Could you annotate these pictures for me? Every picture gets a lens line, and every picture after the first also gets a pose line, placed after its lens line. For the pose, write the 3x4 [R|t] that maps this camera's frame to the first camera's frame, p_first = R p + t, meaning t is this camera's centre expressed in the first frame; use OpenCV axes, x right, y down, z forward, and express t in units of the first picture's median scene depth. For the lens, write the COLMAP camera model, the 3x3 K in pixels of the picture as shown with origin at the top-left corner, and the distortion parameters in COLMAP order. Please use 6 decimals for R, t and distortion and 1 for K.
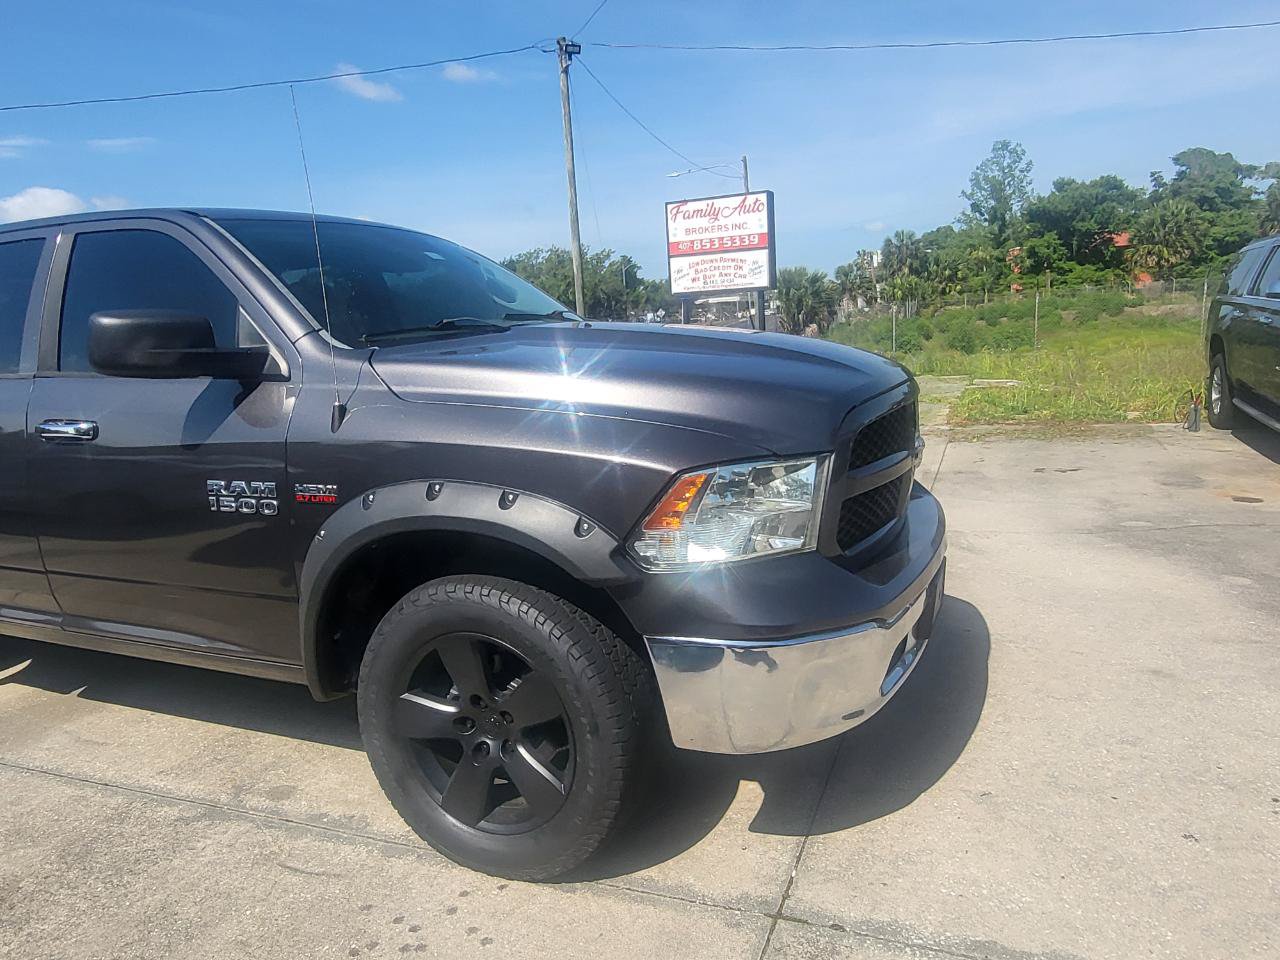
lens RADIAL K [[864.8, 0, 620.9], [0, 864.8, 463.0], [0, 0, 1]] dist [0.006997, -0.005132]
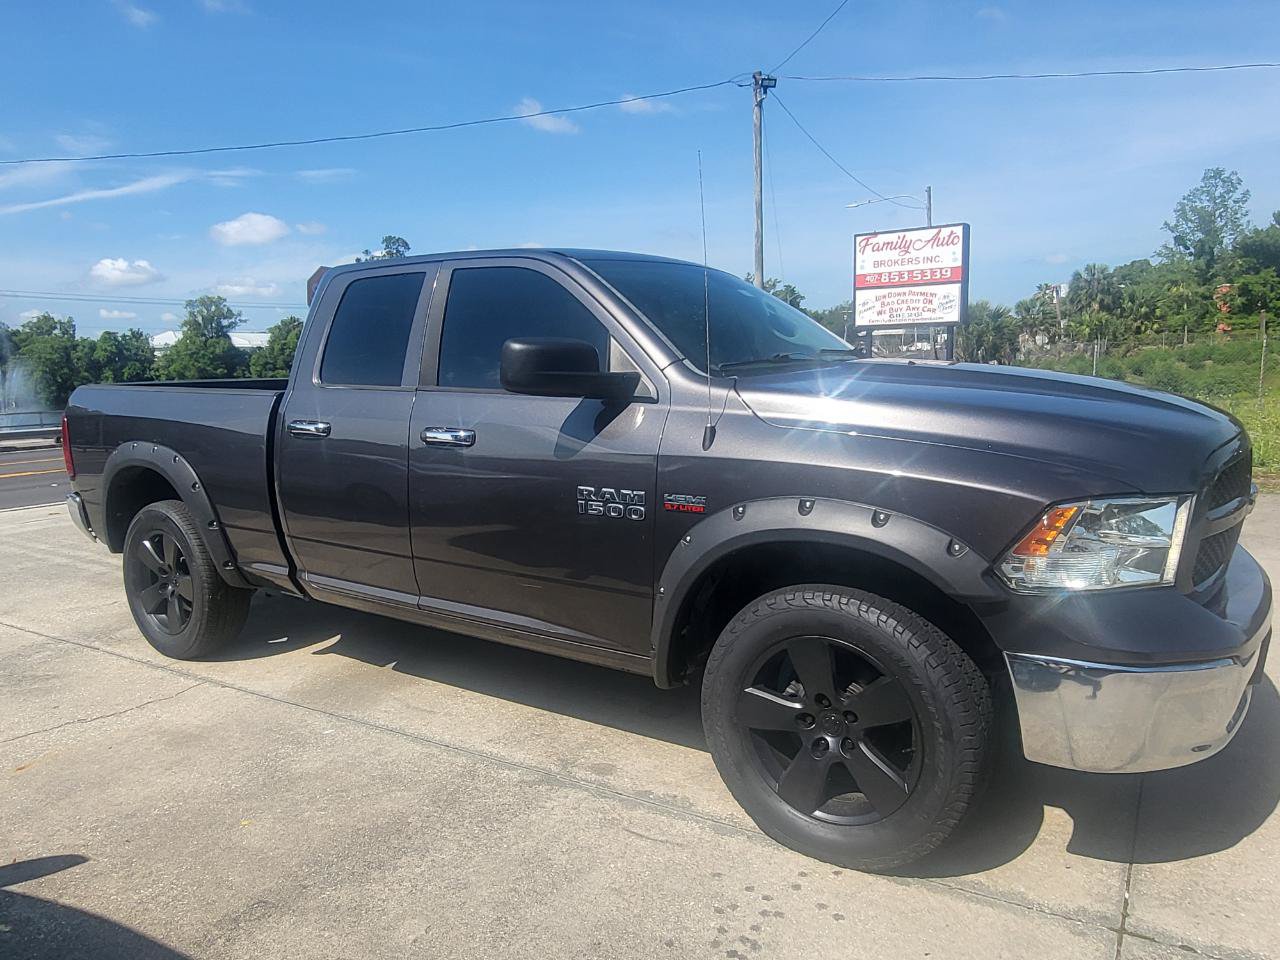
lens RADIAL K [[864.8, 0, 629.3], [0, 864.8, 475.1], [0, 0, 1]] dist [0.006997, -0.005132]
pose [[0.985187, 0.053709, -0.162856, -0.113748], [-0.056595, 0.998311, -0.013132, 0.008067], [0.161875, 0.022154, 0.986562, -0.062011]]
